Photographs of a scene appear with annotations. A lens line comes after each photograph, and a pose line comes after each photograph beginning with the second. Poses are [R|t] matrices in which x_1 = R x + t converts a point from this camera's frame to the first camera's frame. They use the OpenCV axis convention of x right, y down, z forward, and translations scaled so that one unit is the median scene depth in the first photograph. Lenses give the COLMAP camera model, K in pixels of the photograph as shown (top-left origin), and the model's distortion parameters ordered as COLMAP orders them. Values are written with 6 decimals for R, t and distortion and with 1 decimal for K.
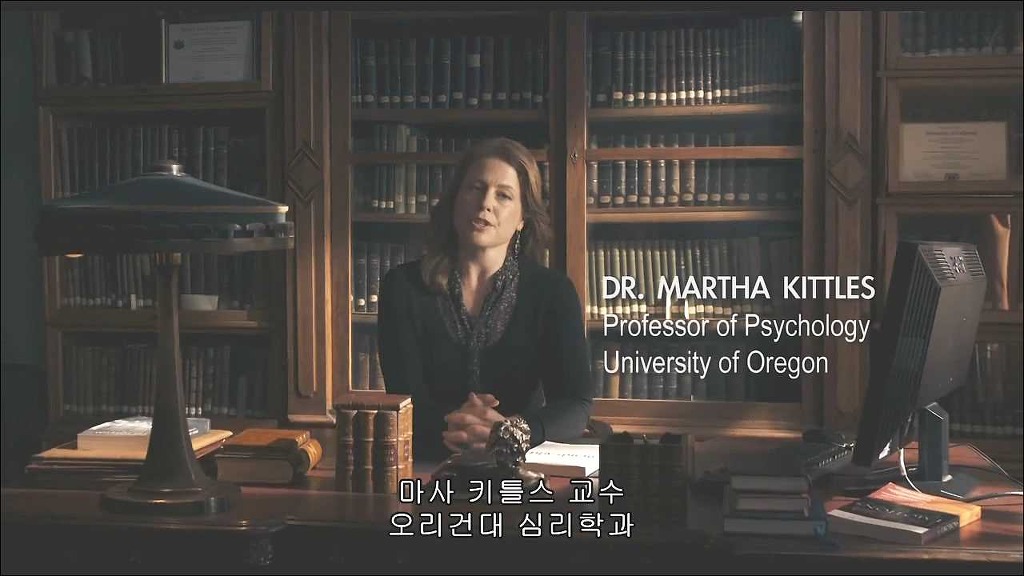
lens RADIAL K [[5776.1, 0, 512.5], [0, 5776.1, 290.4], [0, 0, 1]] dist [3.587210, 0.000000]
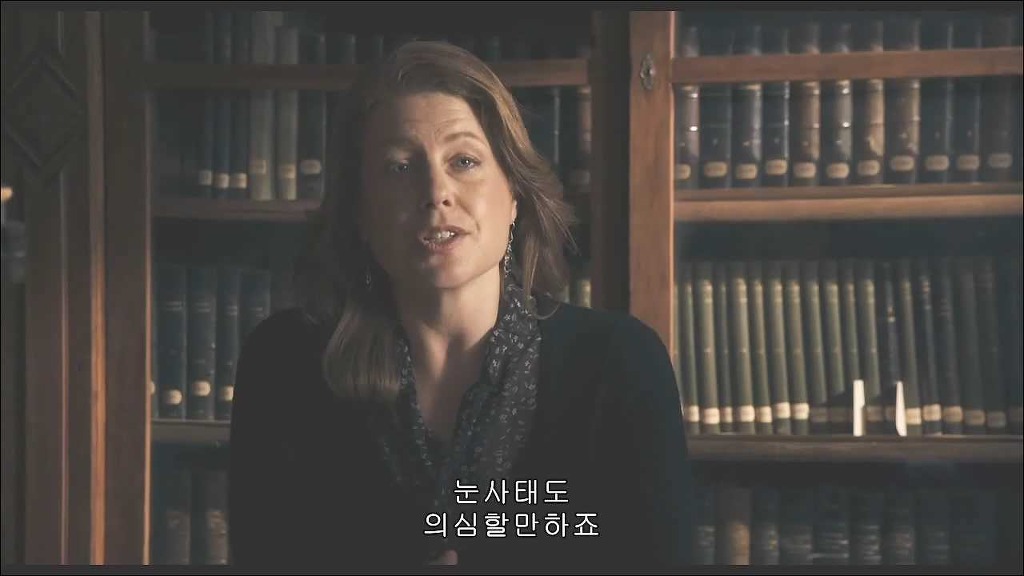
lens RADIAL K [[5776.1, 0, 492.4], [0, 5776.1, 325.8], [0, 0, 1]] dist [3.587210, 0.000000]
pose [[0.999935, 0.000281, 0.011441, -0.006620], [-0.000276, 1.000000, -0.000416, -0.003328], [-0.011441, 0.000413, 0.999934, 0.545937]]
